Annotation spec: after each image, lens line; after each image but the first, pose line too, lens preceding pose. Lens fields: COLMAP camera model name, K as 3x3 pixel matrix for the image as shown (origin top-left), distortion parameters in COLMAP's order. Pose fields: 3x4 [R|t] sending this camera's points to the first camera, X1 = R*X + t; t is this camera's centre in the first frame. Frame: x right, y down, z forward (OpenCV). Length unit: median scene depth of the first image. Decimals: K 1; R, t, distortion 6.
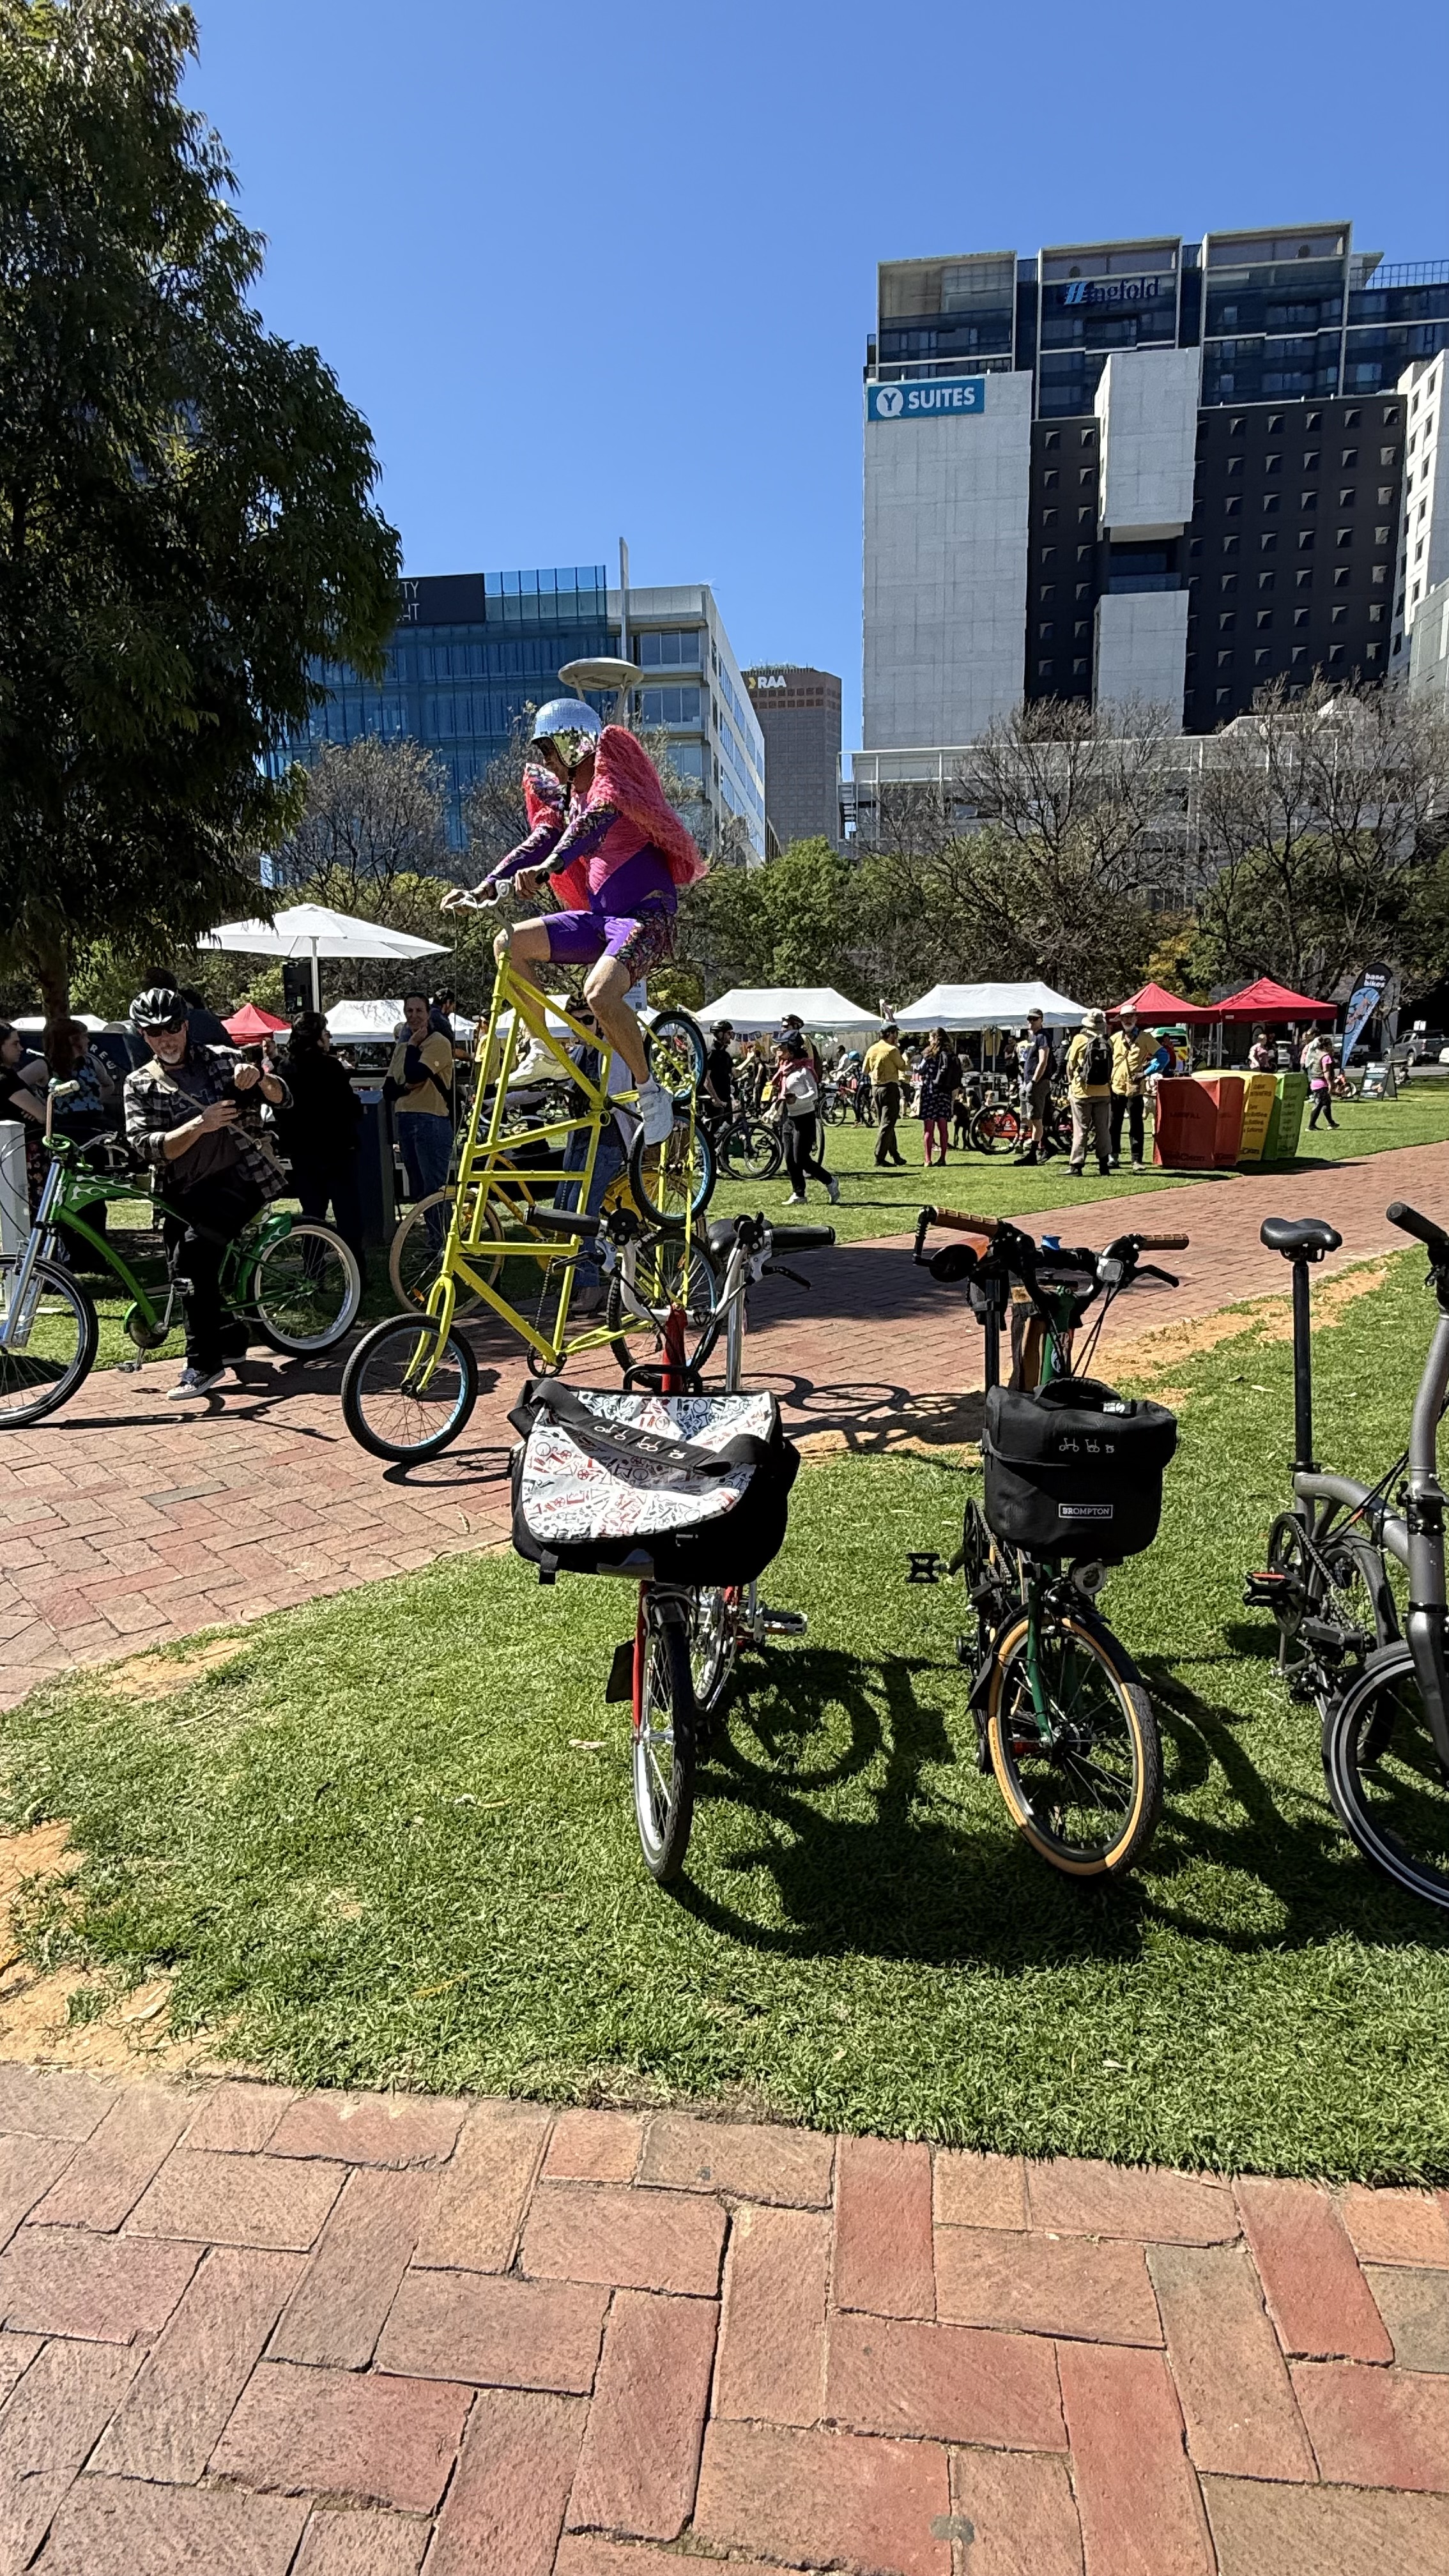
lens RADIAL K [[1256.7, 0, 726.7], [0, 1256.7, 1268.6], [0, 0, 1]] dist [-0.001392, -0.000353]
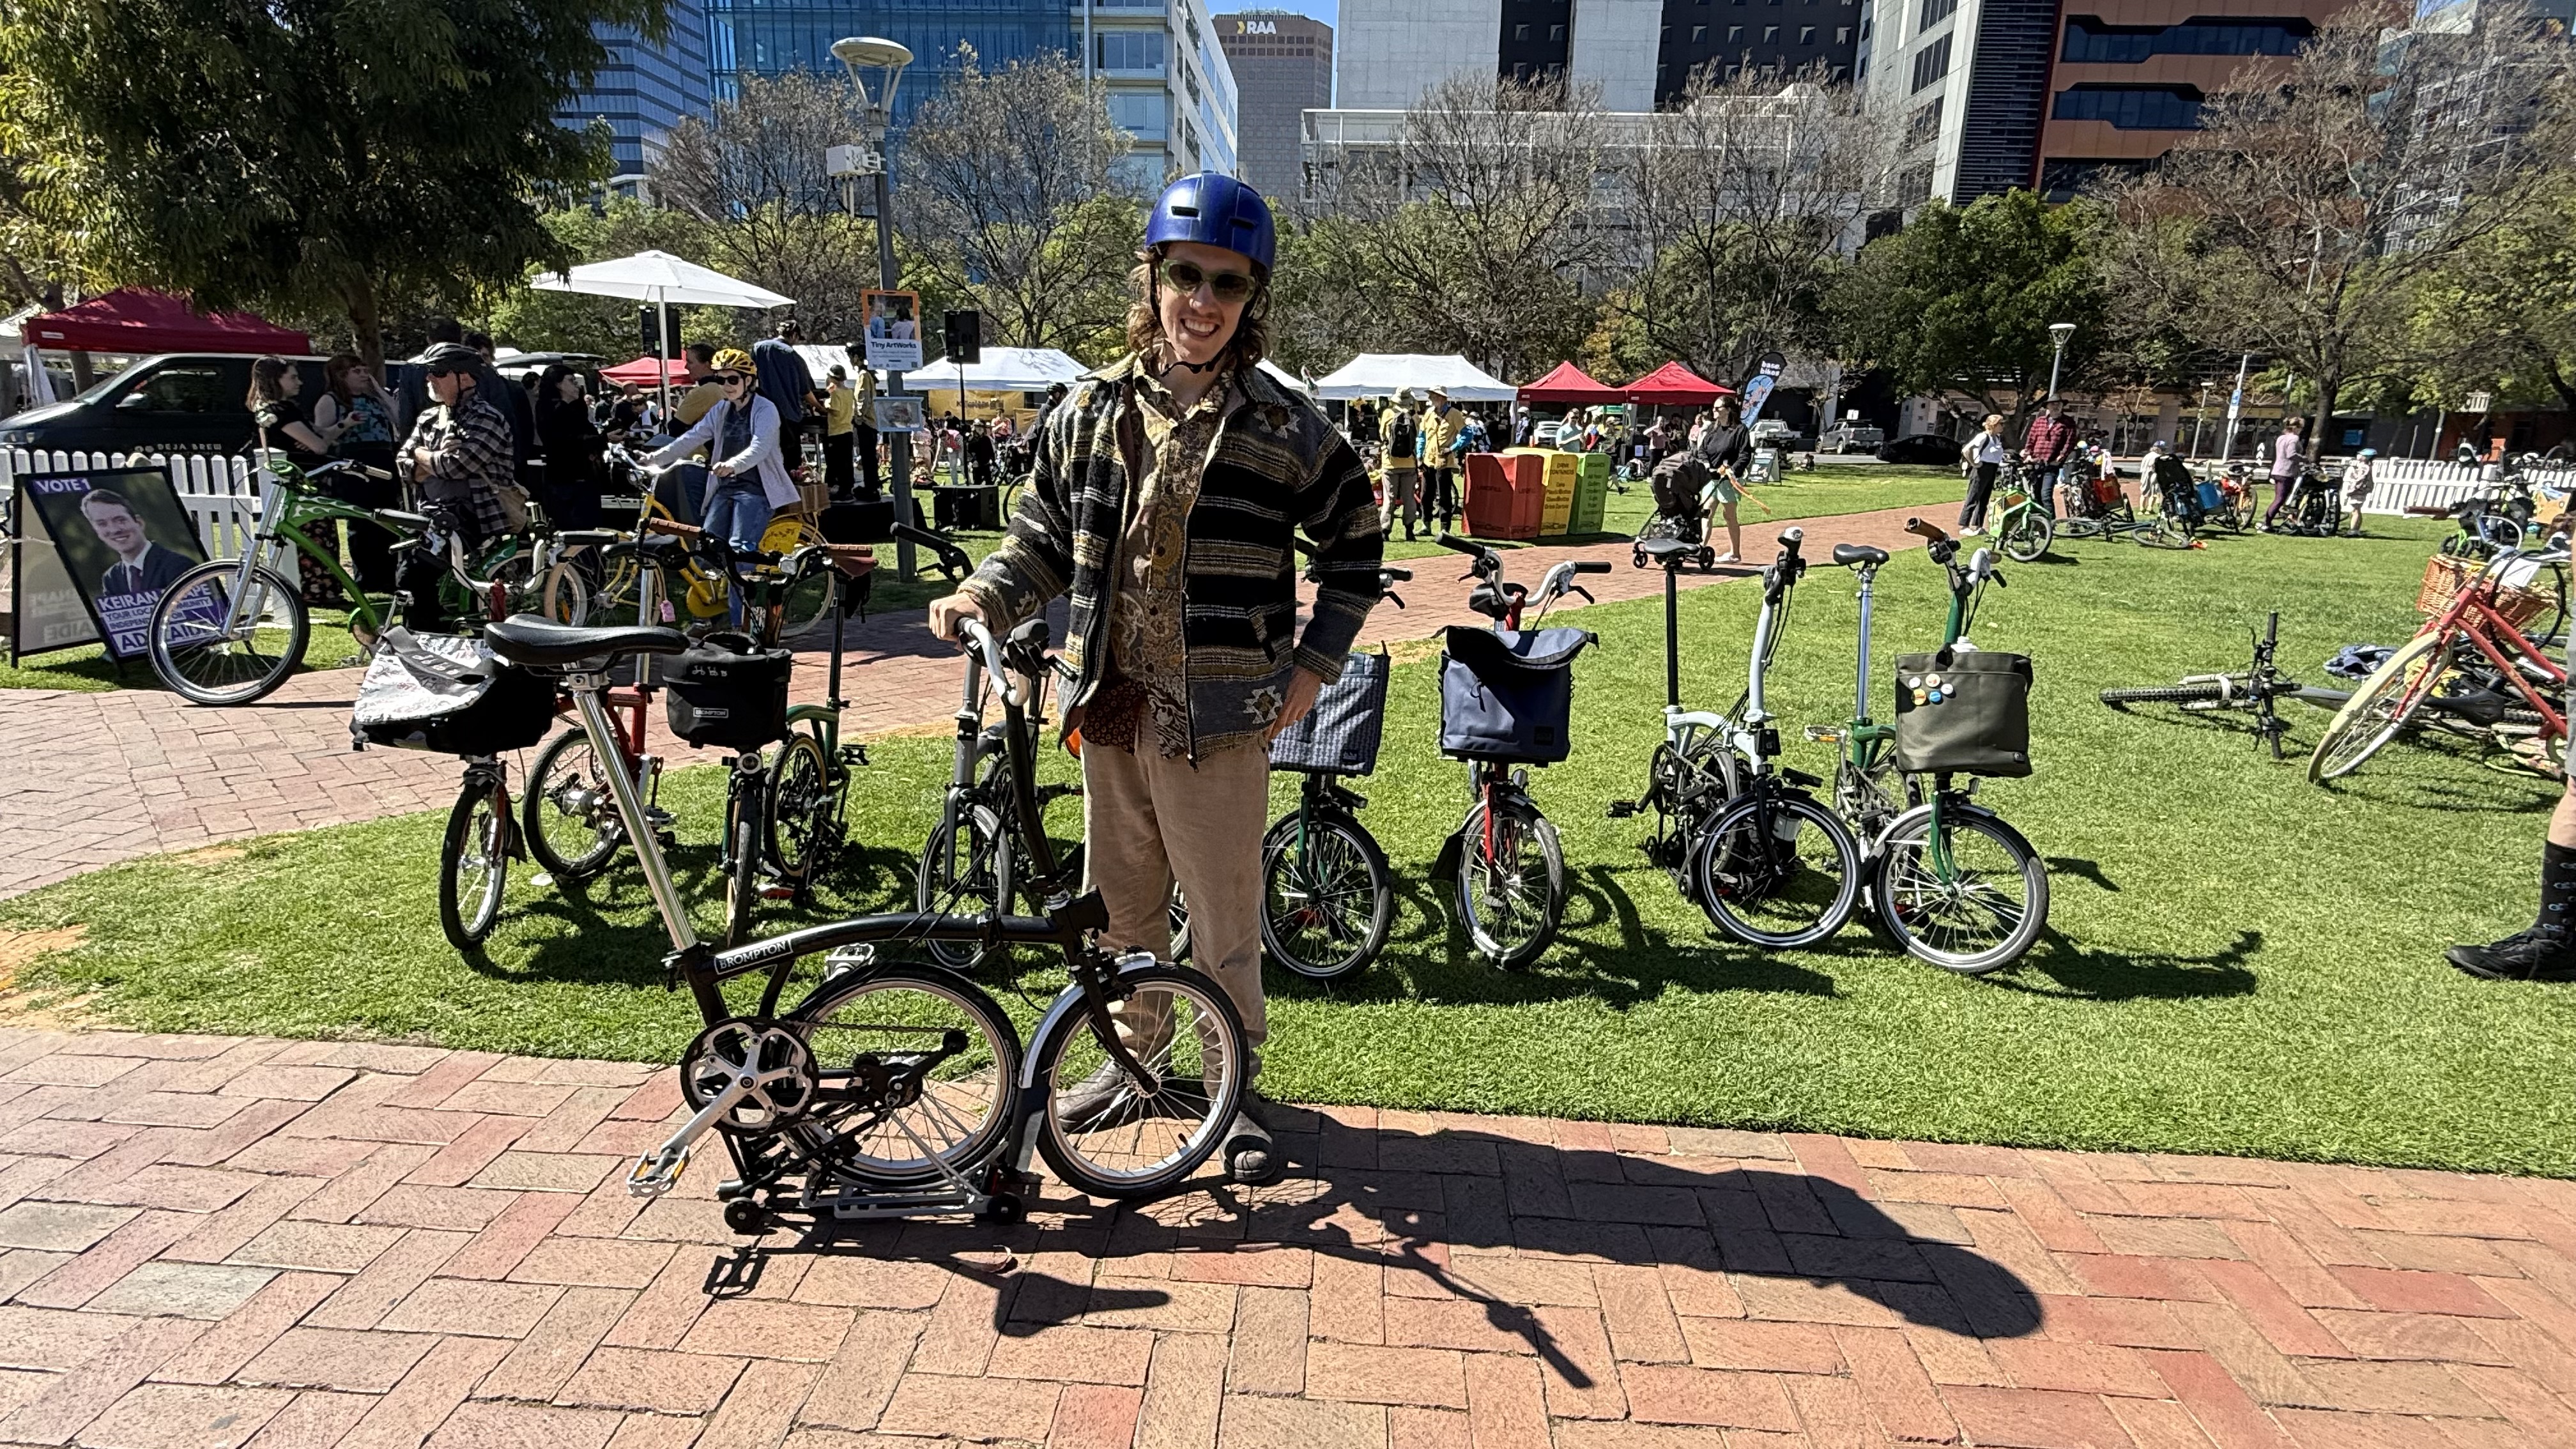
lens RADIAL K [[1256.7, 0, 1288.0], [0, 1256.7, 724.5], [0, 0, 1]] dist [-0.001392, -0.000353]
pose [[0.997599, 0.026203, 0.064111, 0.197987], [-0.030710, 0.997049, 0.070359, 0.016159], [-0.062078, -0.072159, 0.995459, -0.135172]]
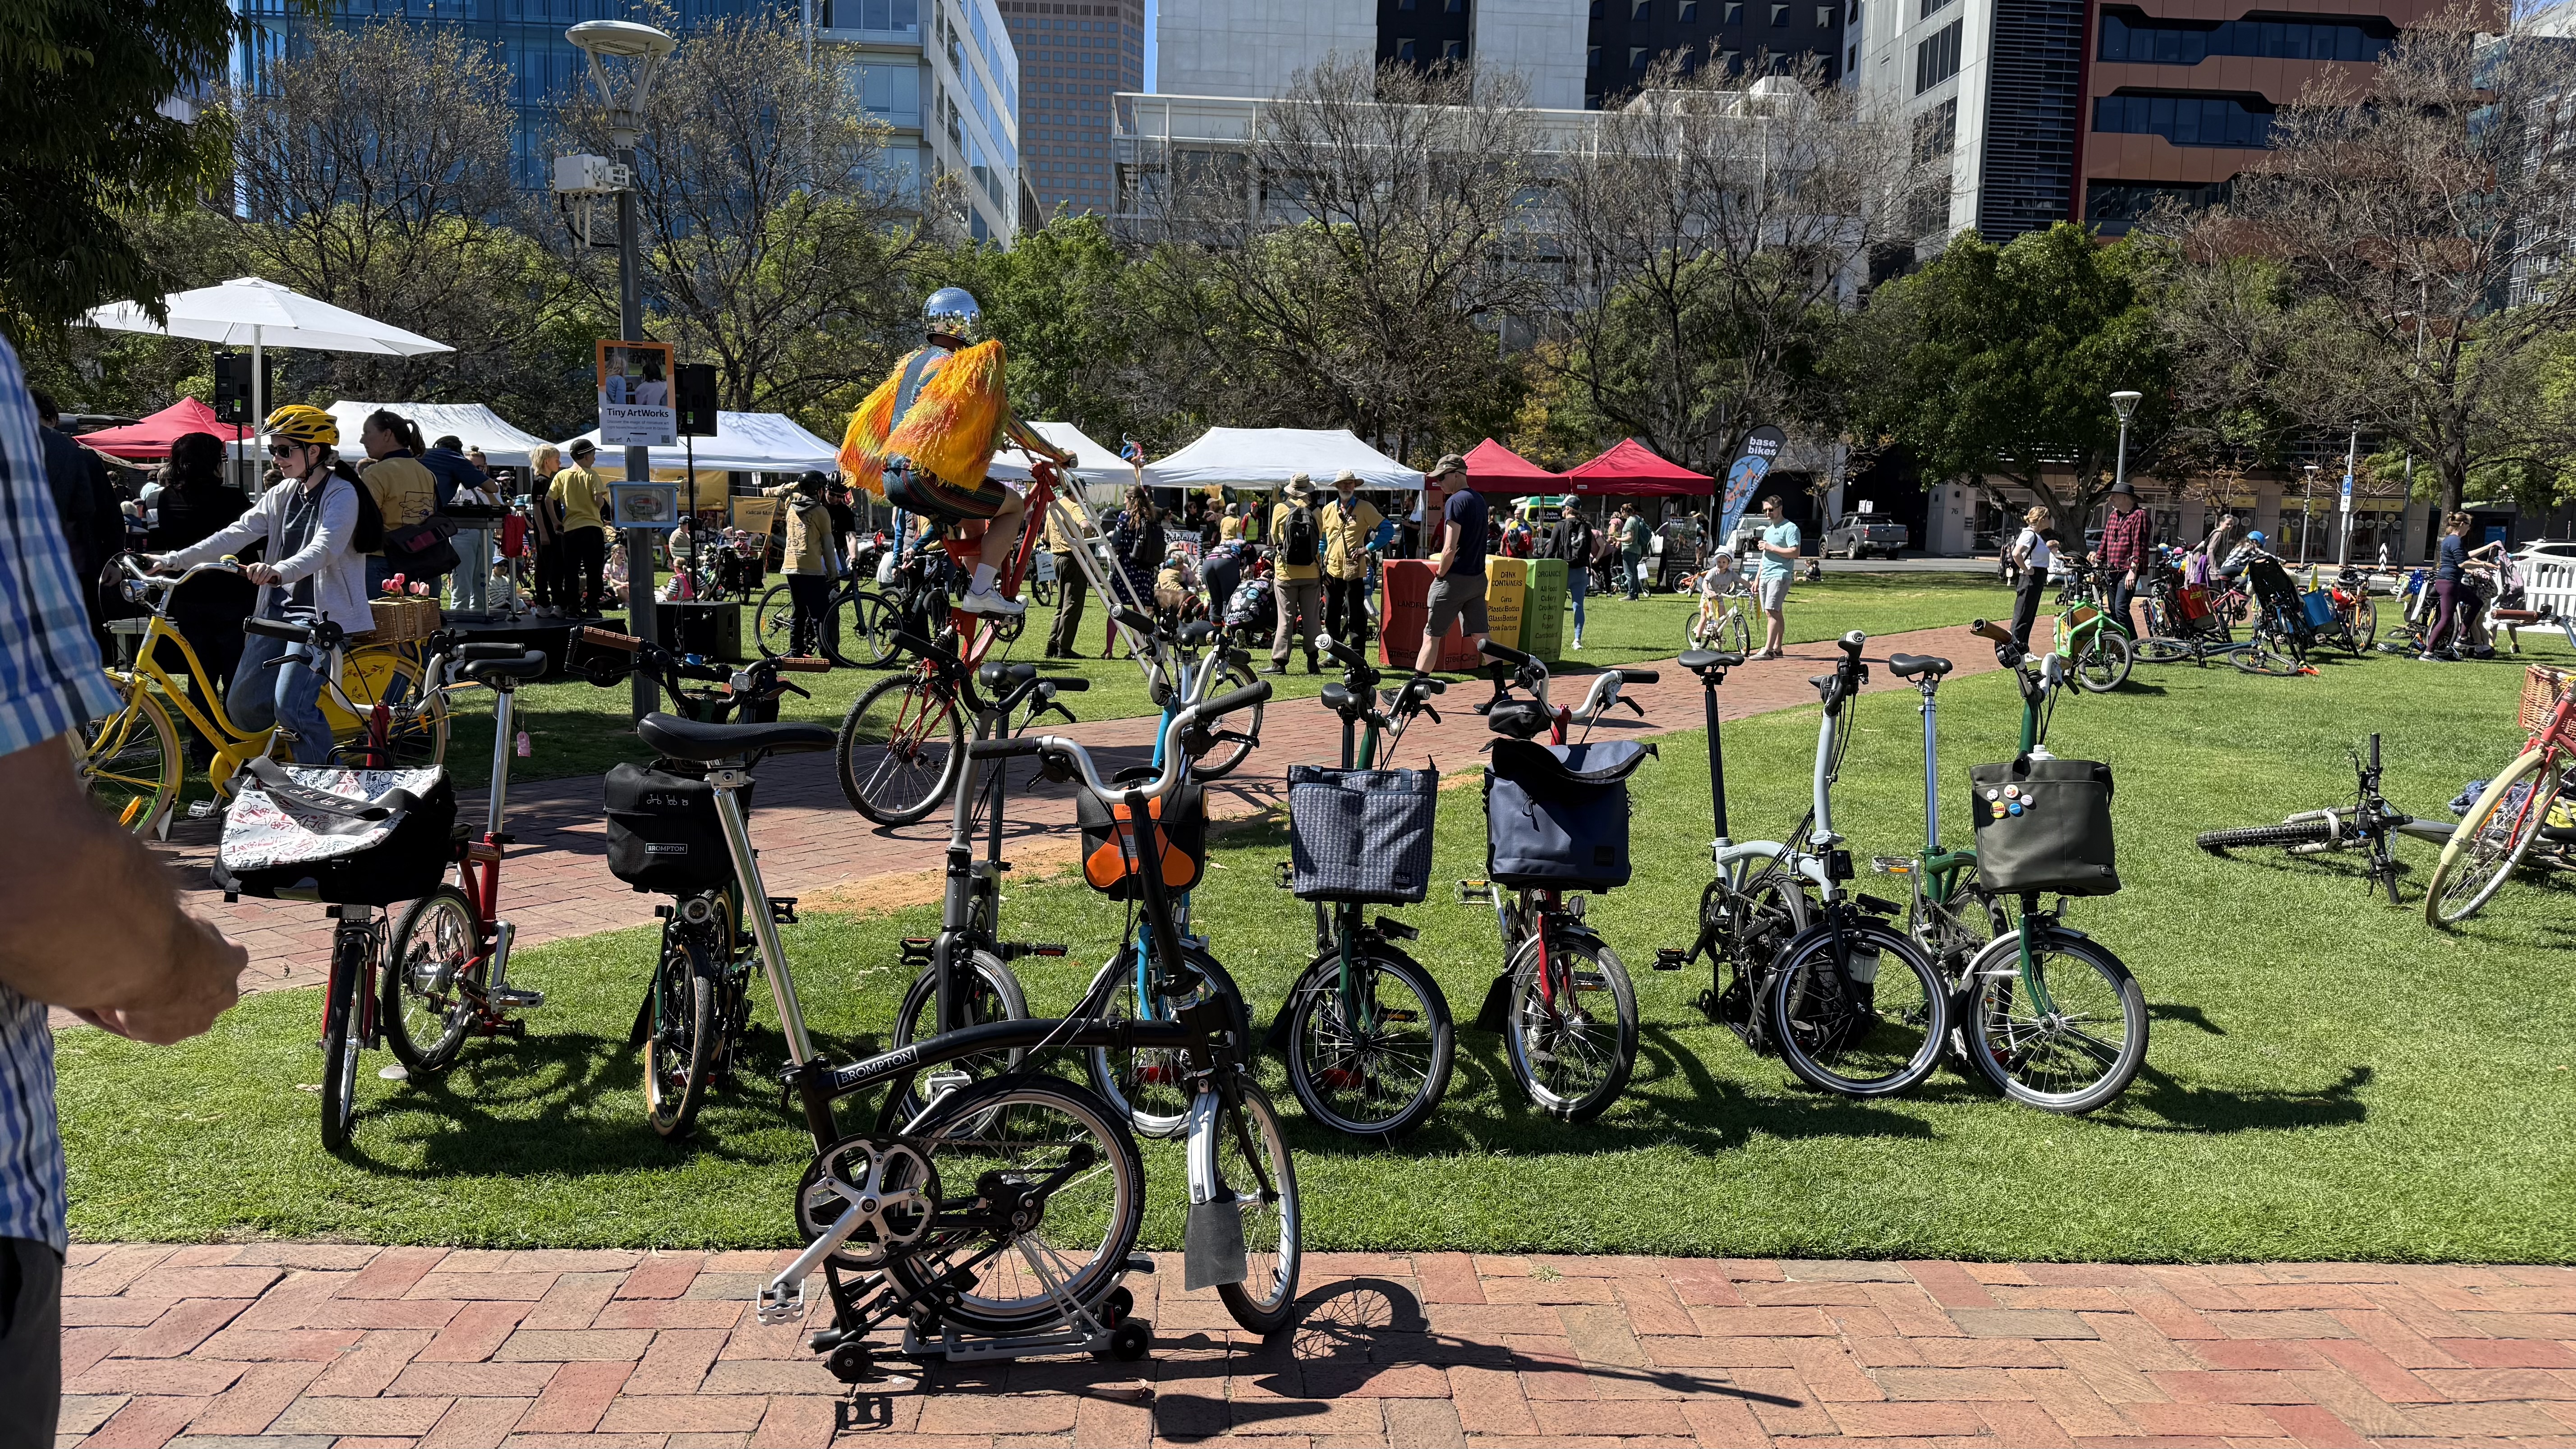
lens RADIAL K [[1837.9, 0, 1307.2], [0, 1837.9, 726.4], [0, 0, 1]] dist [0.025364, -0.033430]
pose [[0.983645, 0.022153, 0.178751, 0.132573], [-0.012696, 0.998467, -0.053877, 0.034815], [-0.179670, 0.050727, 0.982418, -0.236870]]
